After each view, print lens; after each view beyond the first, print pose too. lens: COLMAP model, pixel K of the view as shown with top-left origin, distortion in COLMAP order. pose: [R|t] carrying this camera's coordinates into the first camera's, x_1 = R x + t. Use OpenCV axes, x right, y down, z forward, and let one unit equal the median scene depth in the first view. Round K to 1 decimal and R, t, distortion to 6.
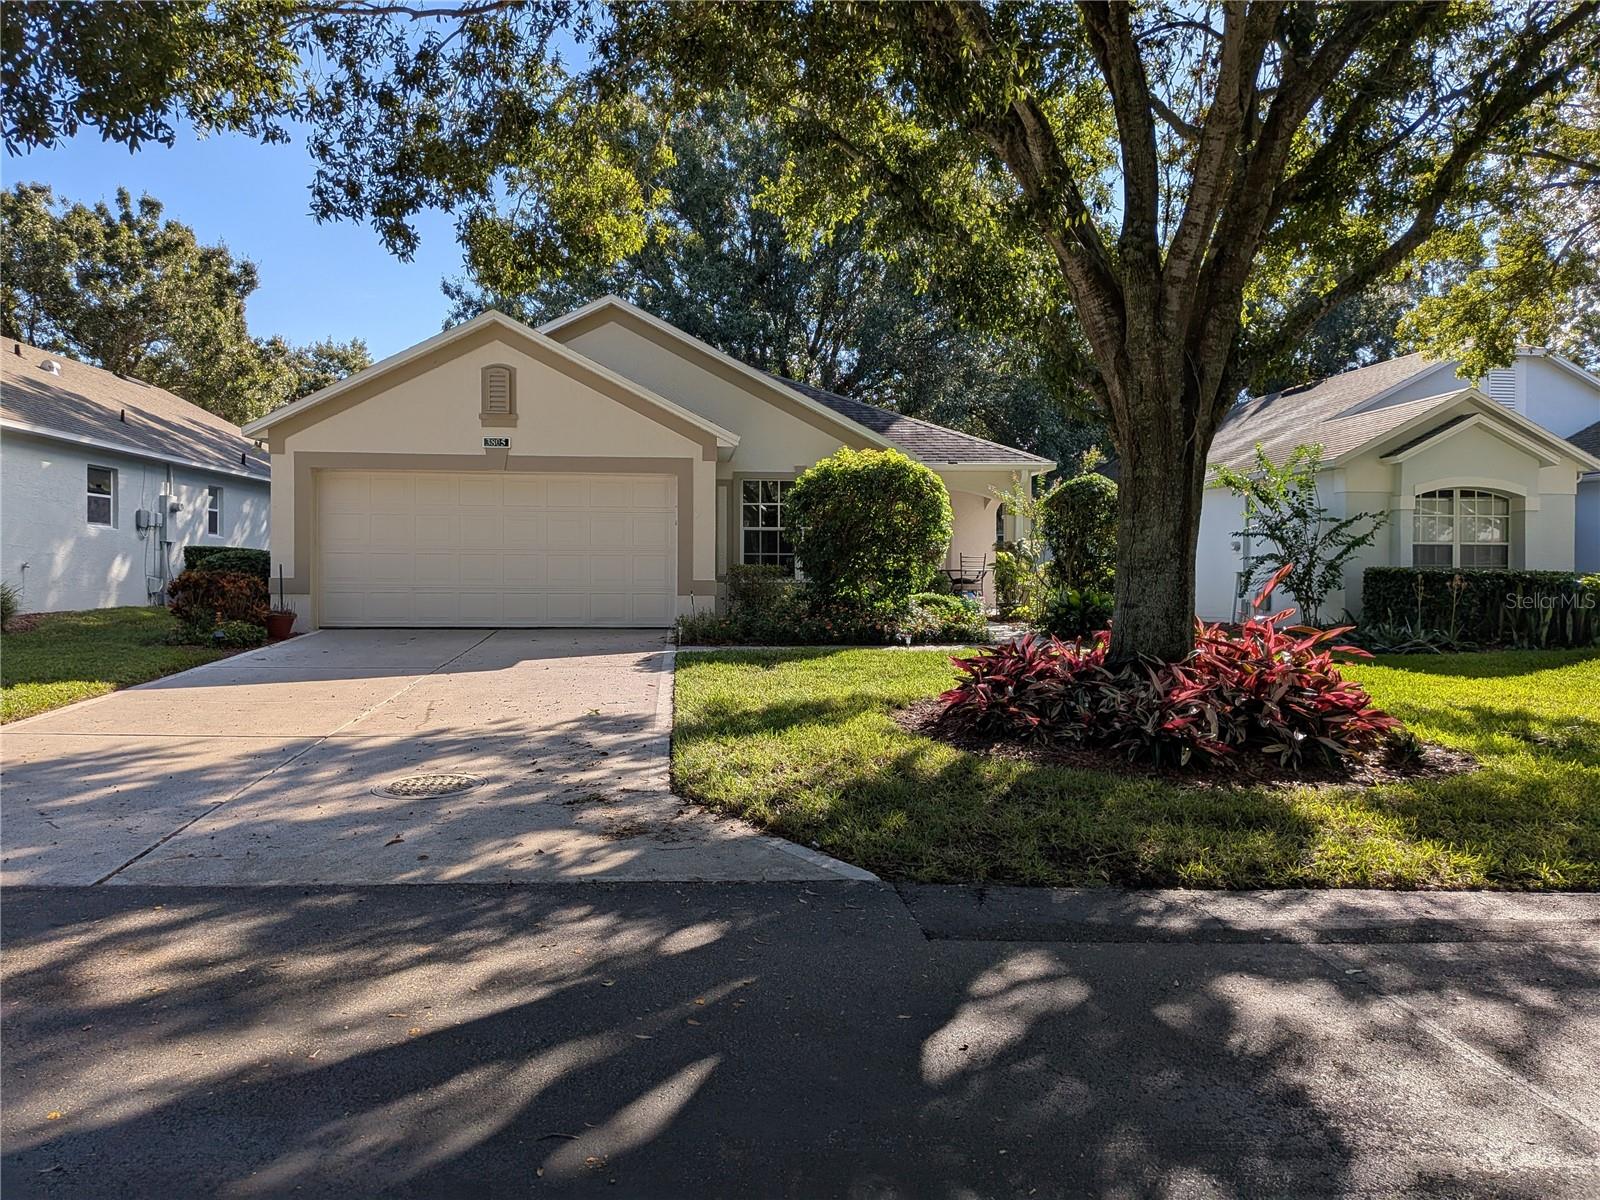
lens RADIAL K [[1173.2, 0, 796.1], [0, 1173.2, 641.0], [0, 0, 1]] dist [0.056830, -0.091468]
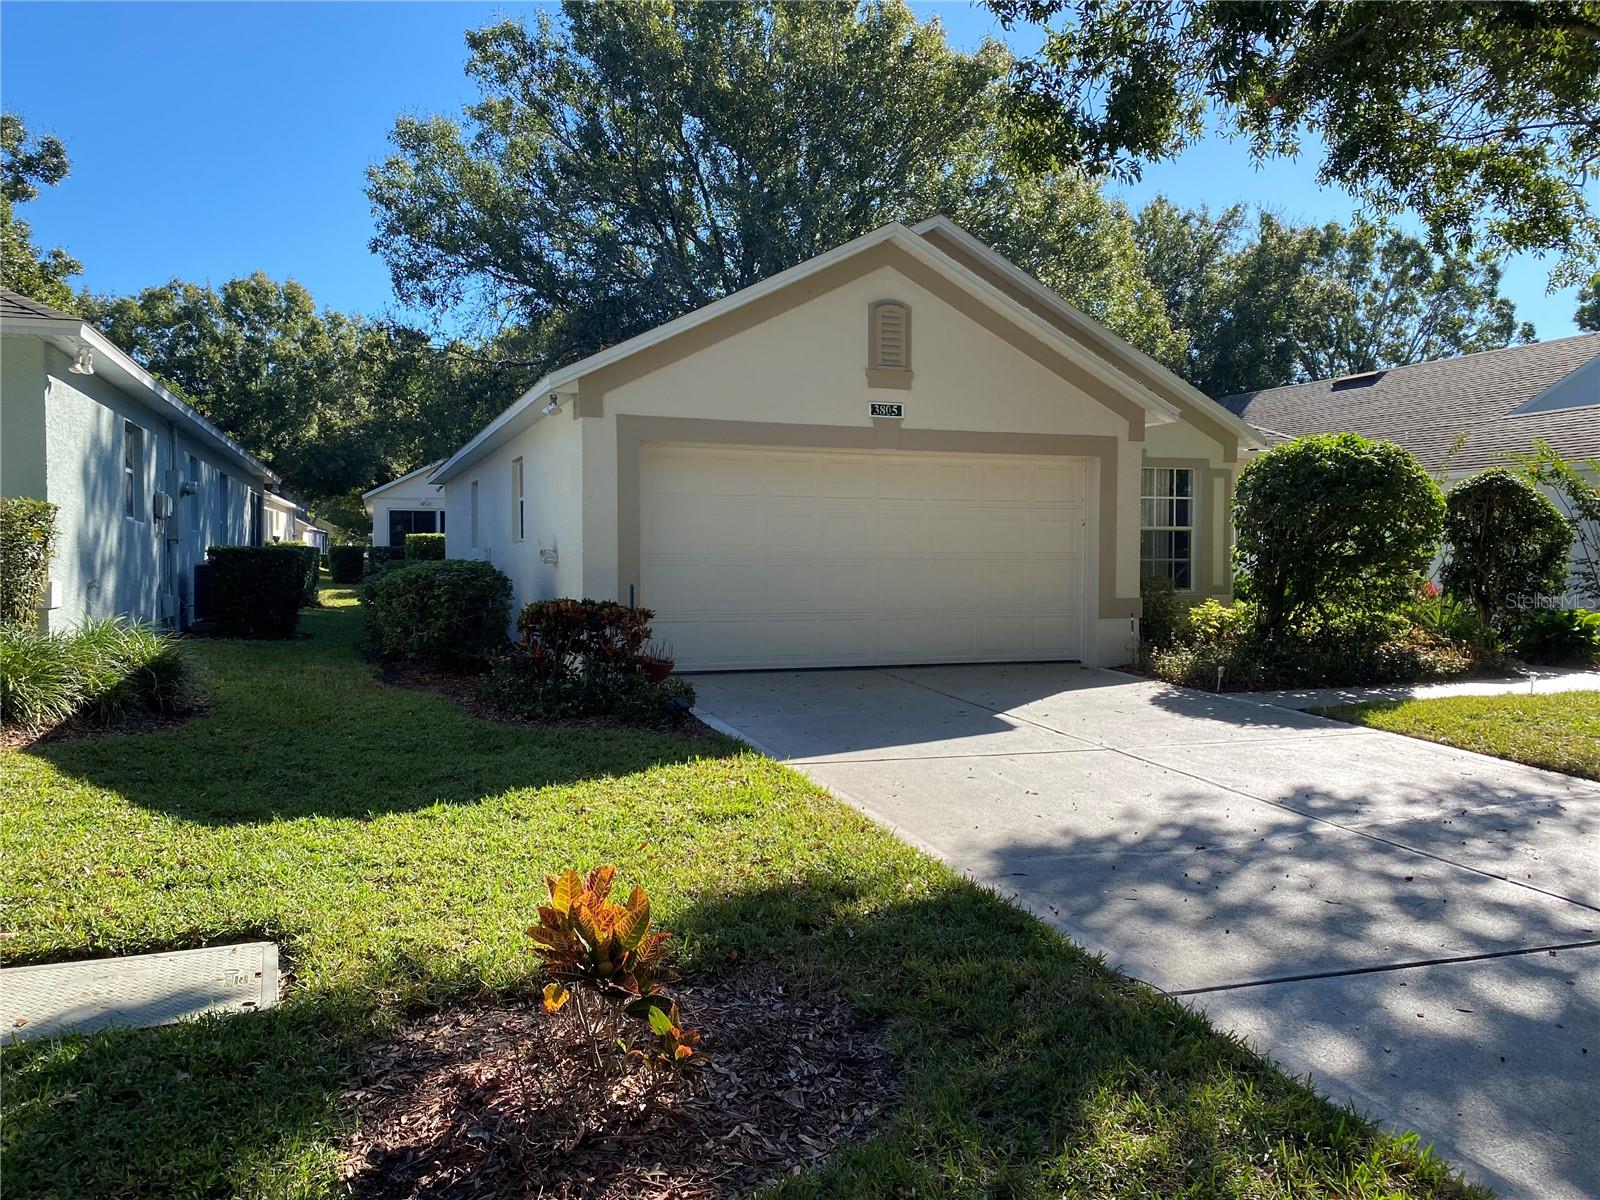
lens RADIAL K [[1250.0, 0, 806.6], [0, 1250.0, 647.1], [0, 0, 1]] dist [0.112283, -0.162179]
pose [[0.956105, -0.024454, 0.292002, -0.448823], [0.019798, 0.999626, 0.018888, -0.034076], [-0.292354, -0.012278, 0.956231, 0.241396]]
